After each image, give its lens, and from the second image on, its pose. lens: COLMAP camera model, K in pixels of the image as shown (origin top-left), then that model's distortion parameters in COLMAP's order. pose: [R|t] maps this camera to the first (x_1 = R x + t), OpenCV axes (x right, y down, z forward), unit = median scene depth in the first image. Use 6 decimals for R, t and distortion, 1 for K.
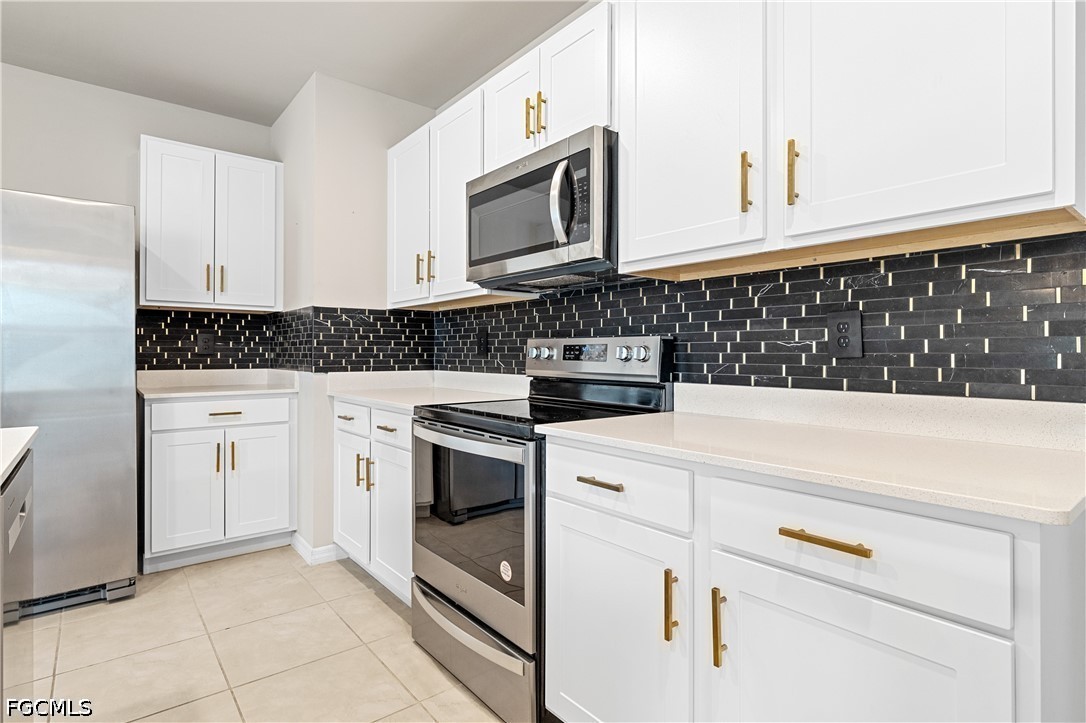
lens RADIAL K [[547.6, 0, 542.7], [0, 547.6, 352.2], [0, 0, 1]] dist [-0.010015, 0.001247]
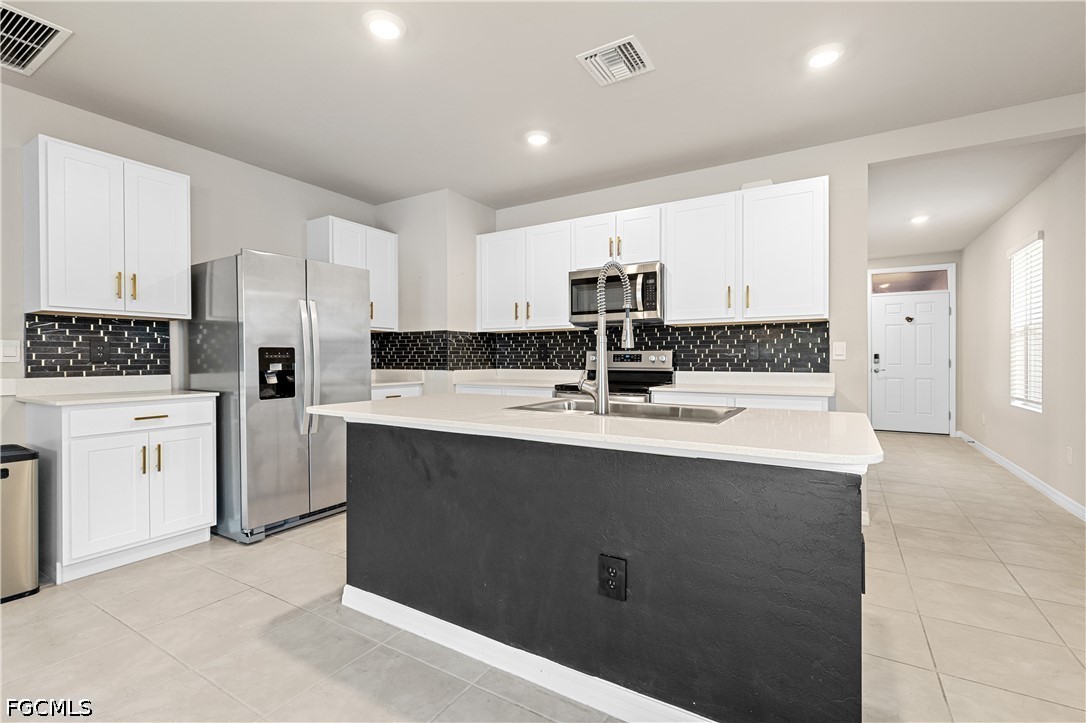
lens RADIAL K [[491.8, 0, 541.5], [0, 491.8, 360.4], [0, 0, 1]] dist [0.003725, 0.000291]
pose [[0.944943, -0.005001, 0.327197, -0.755455], [0.002832, 0.999971, 0.007106, -0.004053], [-0.327223, -0.005788, 0.944930, -0.593116]]
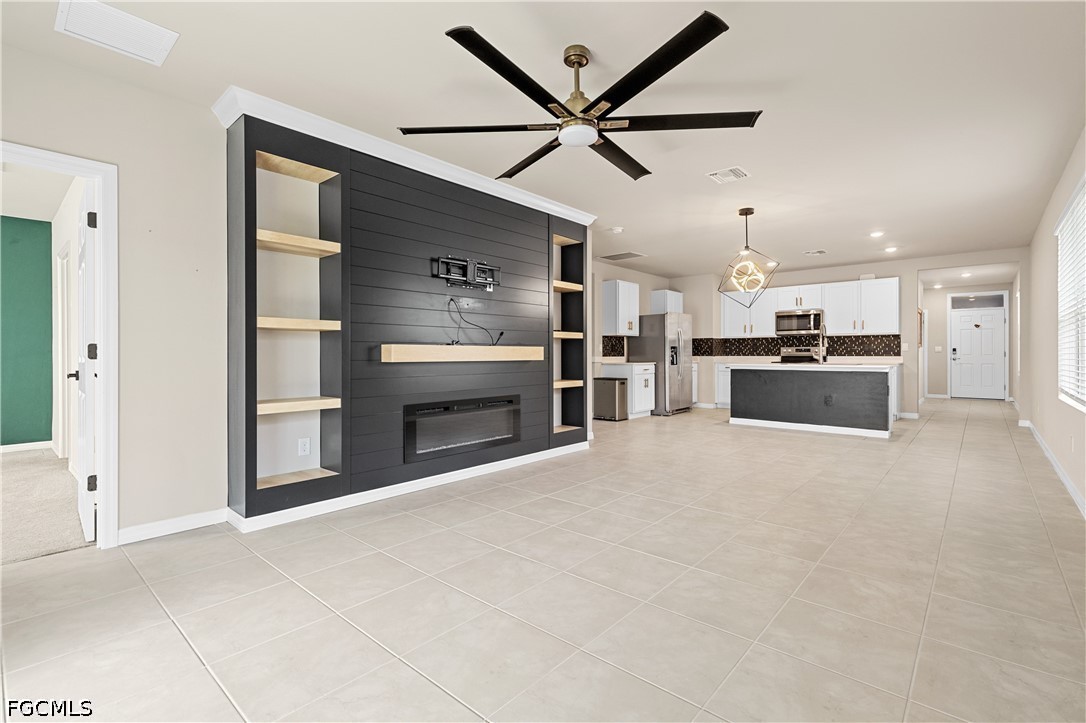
lens RADIAL K [[491.8, 0, 541.4], [0, 491.8, 360.0], [0, 0, 1]] dist [0.003725, 0.000291]
pose [[0.988280, -0.006255, 0.152526, -2.437964], [0.004011, 0.999879, 0.015017, 0.009648], [-0.152601, -0.014229, 0.988185, -2.464883]]
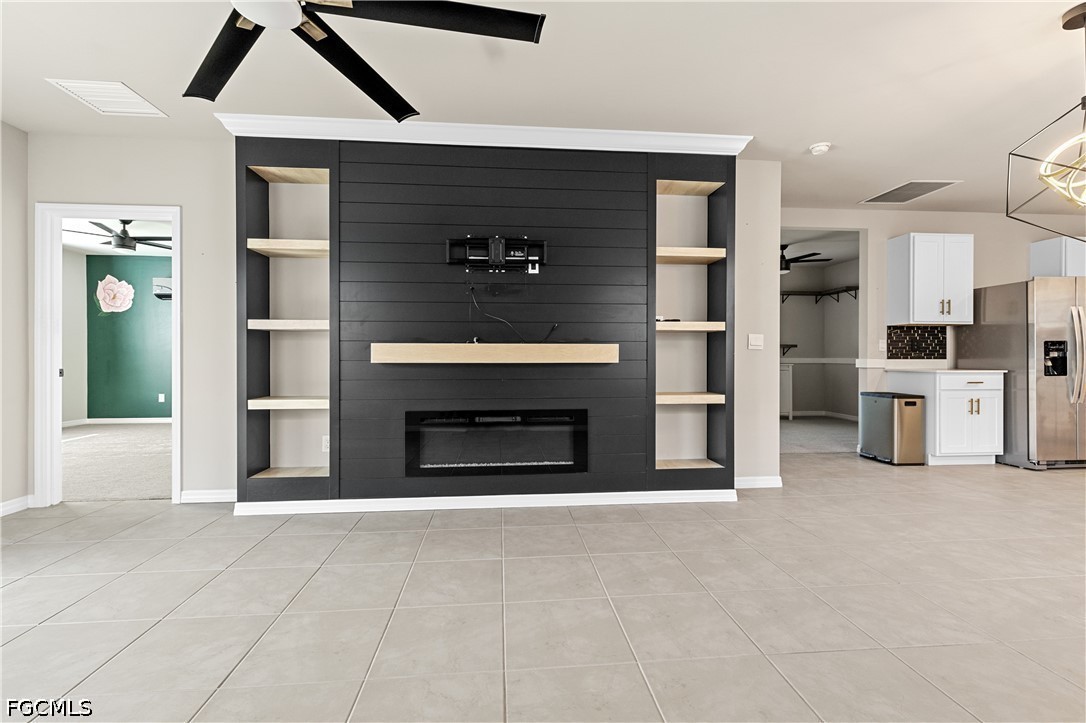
lens RADIAL K [[491.8, 0, 542.4], [0, 491.8, 357.9], [0, 0, 1]] dist [0.003725, 0.000291]
pose [[0.825563, 0.001683, -0.564307, -1.525113], [0.002673, 0.999973, 0.006893, 0.016160], [0.564303, -0.007199, 0.825536, -1.783070]]
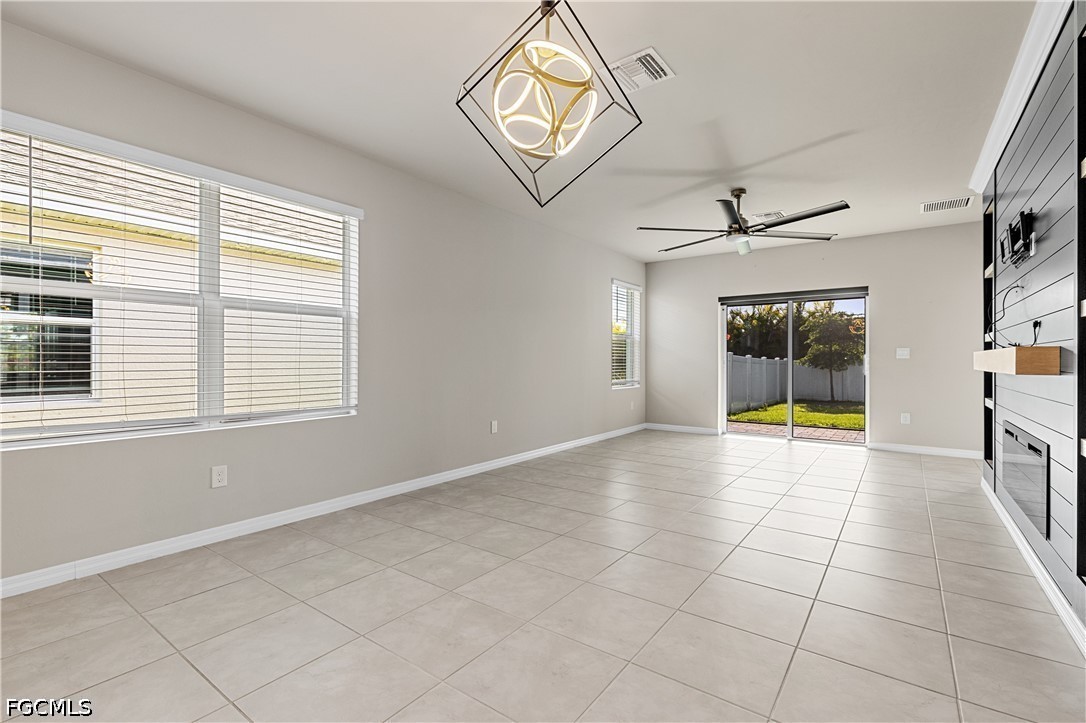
lens RADIAL K [[491.8, 0, 544.4], [0, 491.8, 359.6], [0, 0, 1]] dist [0.003725, 0.000291]
pose [[-0.970184, -0.003209, -0.242347, -1.049962], [-0.001683, 0.999977, -0.006502, 0.018290], [0.242362, -0.005901, -0.970168, 0.162356]]
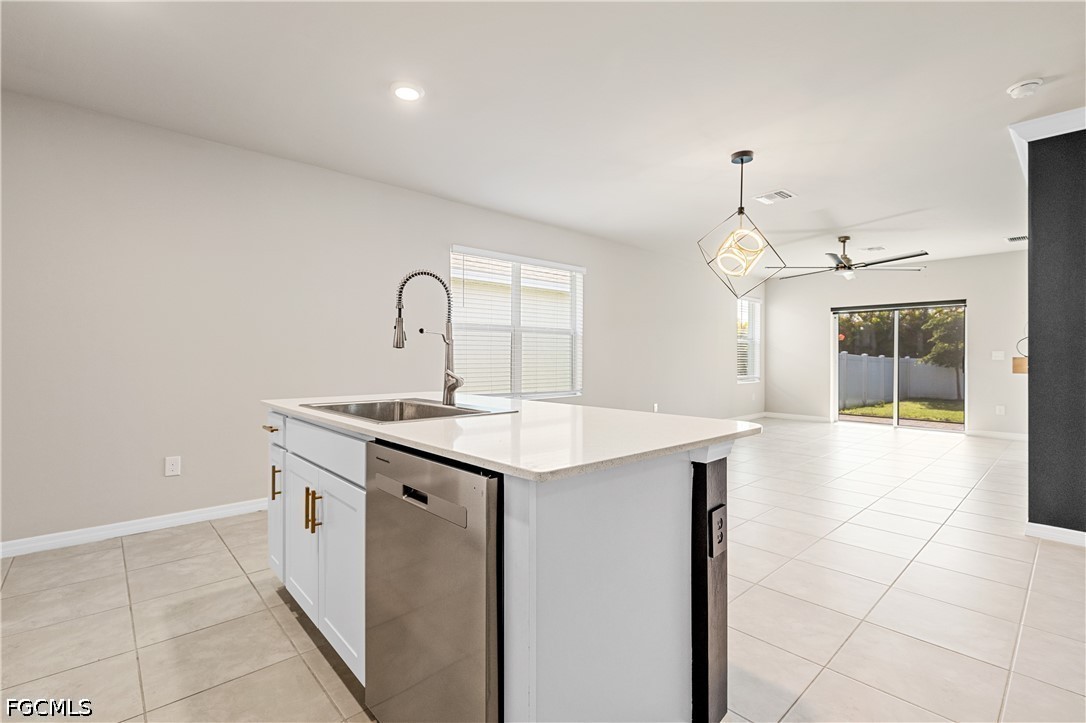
lens RADIAL K [[491.8, 0, 546.4], [0, 491.8, 355.0], [0, 0, 1]] dist [0.003725, 0.000291]
pose [[-0.998632, -0.004347, -0.052114, -0.555972], [-0.003978, 0.999966, -0.007195, -0.002463], [0.052144, -0.006978, -0.998615, 0.976870]]
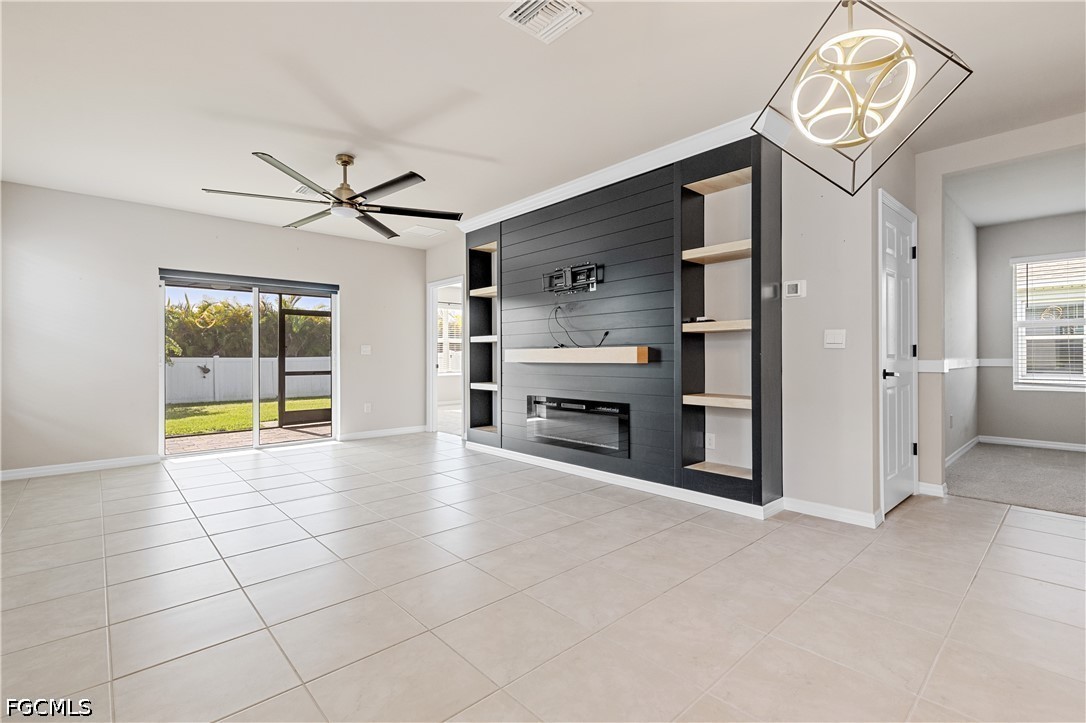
lens RADIAL K [[491.8, 0, 544.6], [0, 491.8, 356.9], [0, 0, 1]] dist [0.003725, 0.000291]
pose [[0.051193, -0.003716, -0.998682, -0.596907], [0.007485, 0.999966, -0.003337, 0.022281], [0.998661, -0.007304, 0.051219, -0.888786]]
